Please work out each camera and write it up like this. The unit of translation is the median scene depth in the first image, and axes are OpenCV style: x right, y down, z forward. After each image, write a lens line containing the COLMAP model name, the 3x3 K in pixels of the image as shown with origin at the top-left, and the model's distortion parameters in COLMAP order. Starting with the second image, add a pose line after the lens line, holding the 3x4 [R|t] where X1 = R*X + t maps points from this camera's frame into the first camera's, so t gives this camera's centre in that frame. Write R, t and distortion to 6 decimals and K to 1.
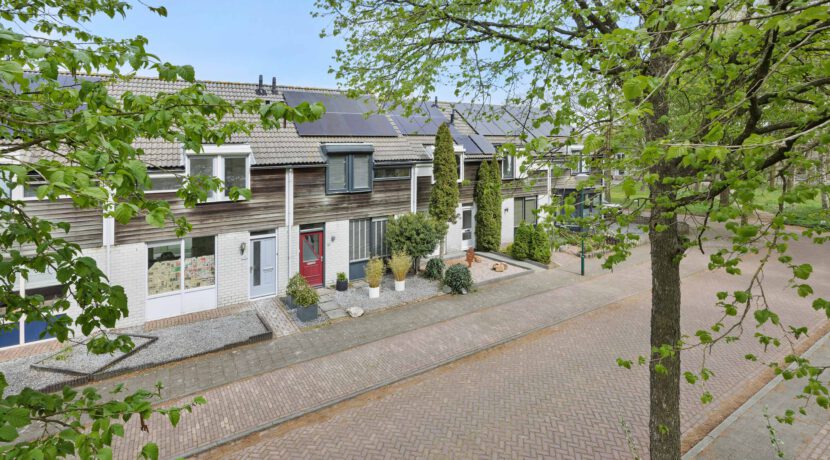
lens RADIAL K [[416.8, 0, 391.2], [0, 416.8, 162.1], [0, 0, 1]] dist [-0.011557, 0.000296]
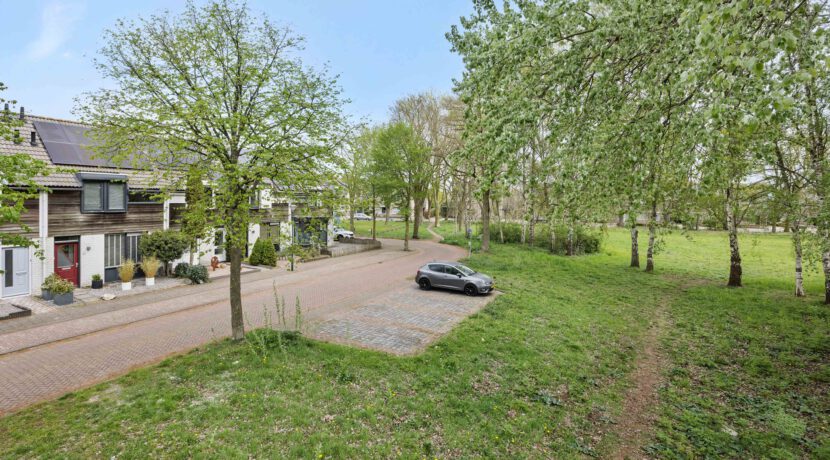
lens RADIAL K [[406.6, 0, 415.0], [0, 406.6, 230.0], [0, 0, 1]] dist [-0.017344, 0.000548]
pose [[0.861698, 0.006240, 0.507383, 0.094490], [-0.041030, 0.997507, 0.057415, 0.018129], [-0.505760, -0.070292, 0.859806, -0.539739]]
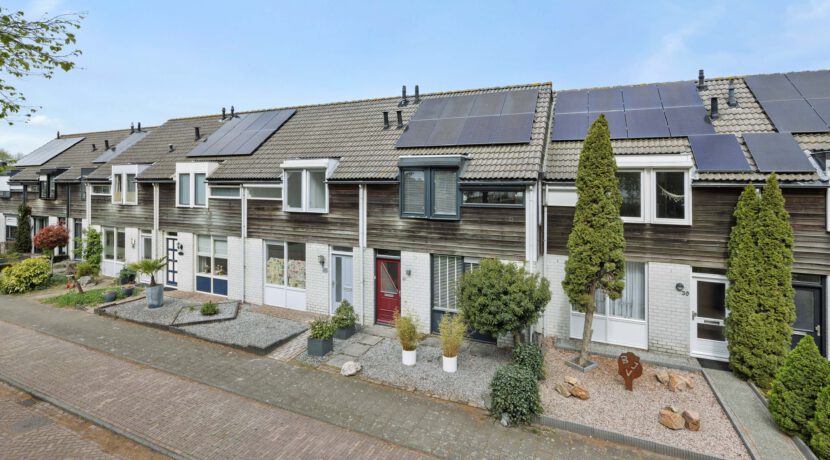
lens RADIAL K [[402.5, 0, 429.8], [0, 402.5, 180.1], [0, 0, 1]] dist [-0.013109, -0.000127]
pose [[0.555718, 0.025063, -0.830993, 0.539823], [-0.026847, 0.999565, 0.012193, -0.008245], [0.830937, 0.015534, 0.556150, 0.599717]]
